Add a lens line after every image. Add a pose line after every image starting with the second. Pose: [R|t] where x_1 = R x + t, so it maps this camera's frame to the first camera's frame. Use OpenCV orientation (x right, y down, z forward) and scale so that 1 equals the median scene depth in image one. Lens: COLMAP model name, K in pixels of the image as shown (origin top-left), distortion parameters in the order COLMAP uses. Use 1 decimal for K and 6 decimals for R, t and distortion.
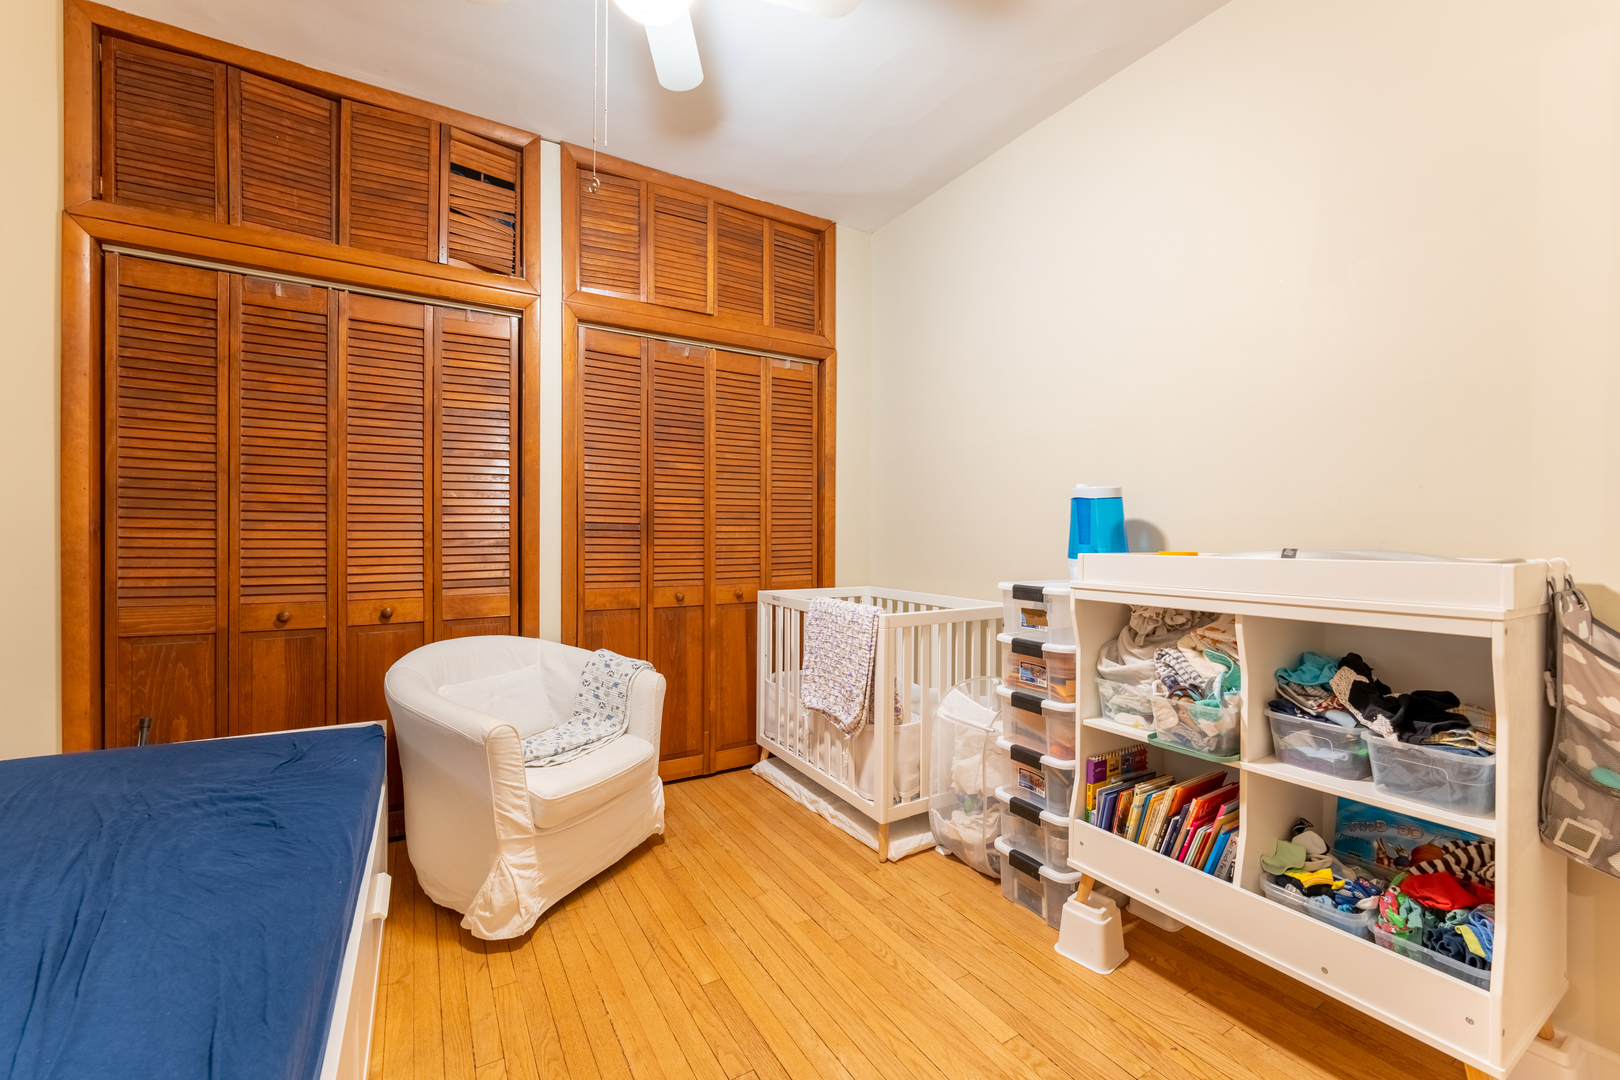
lens RADIAL K [[655.4, 0, 807.4], [0, 655.4, 535.0], [0, 0, 1]] dist [-0.002273, 0.000090]
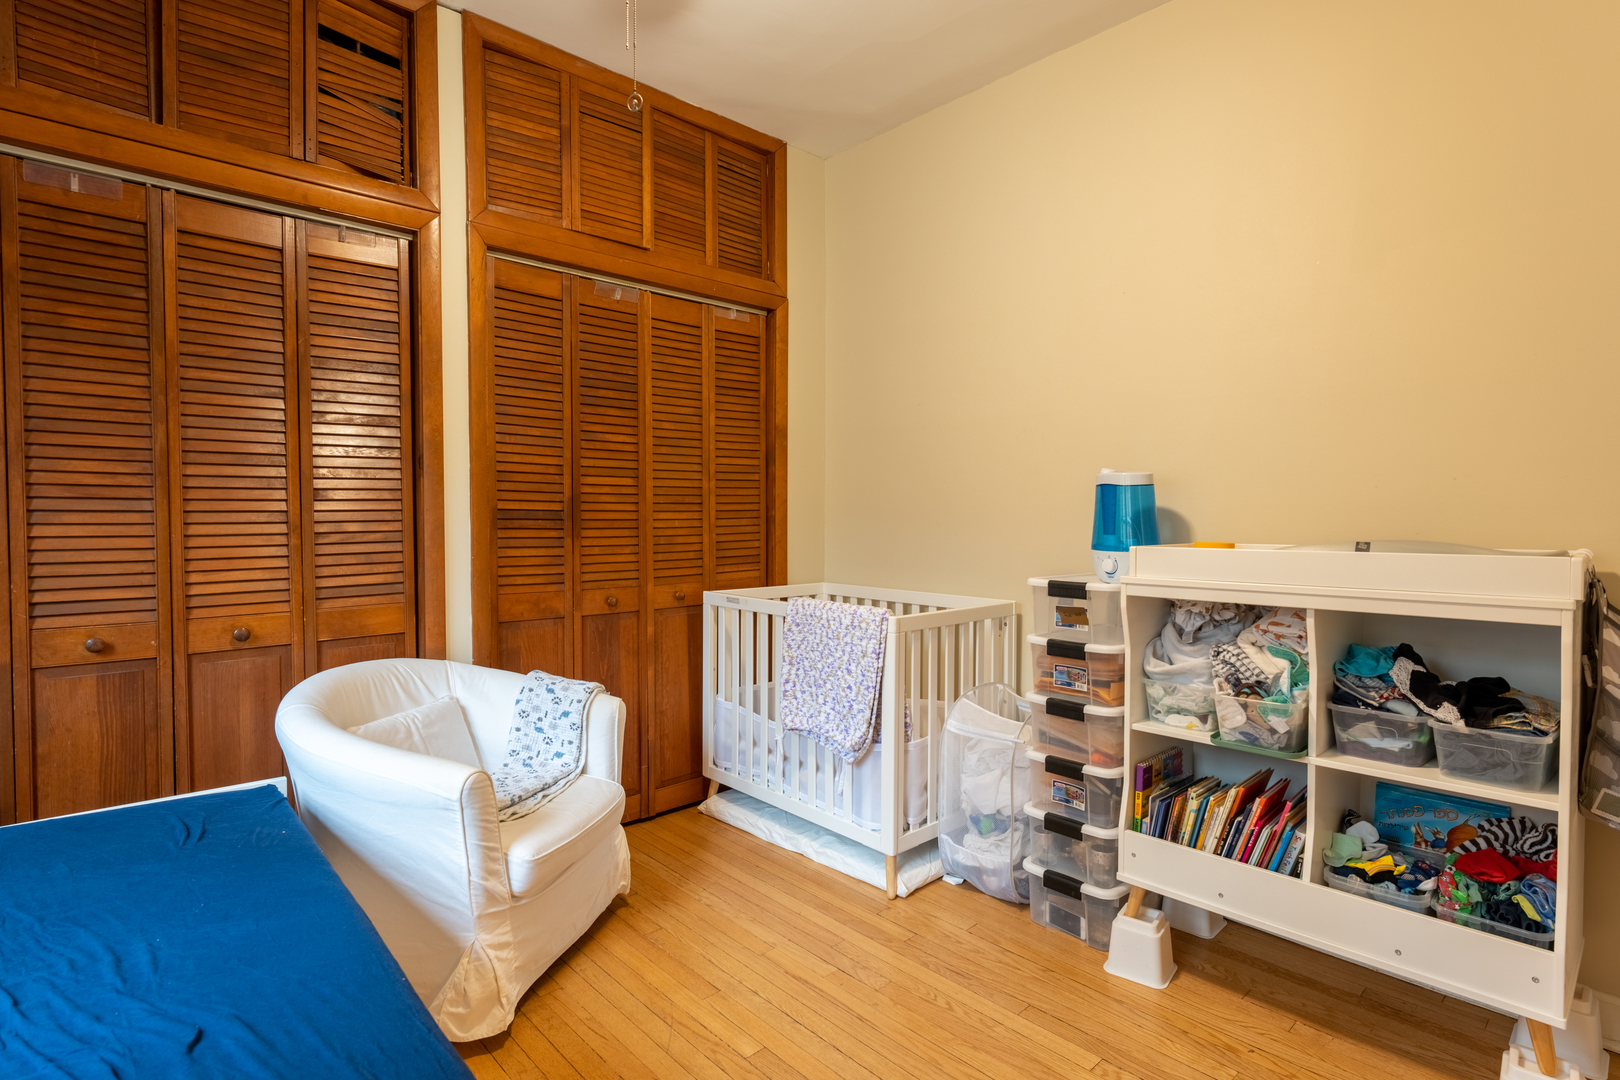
lens RADIAL K [[814.6, 0, 805.4], [0, 814.6, 534.5], [0, 0, 1]] dist [0.004782, -0.000645]
pose [[0.979126, -0.008645, 0.203070, -0.216349], [0.003575, 0.999673, 0.025321, -0.015640], [-0.203222, -0.024066, 0.978837, -0.030688]]
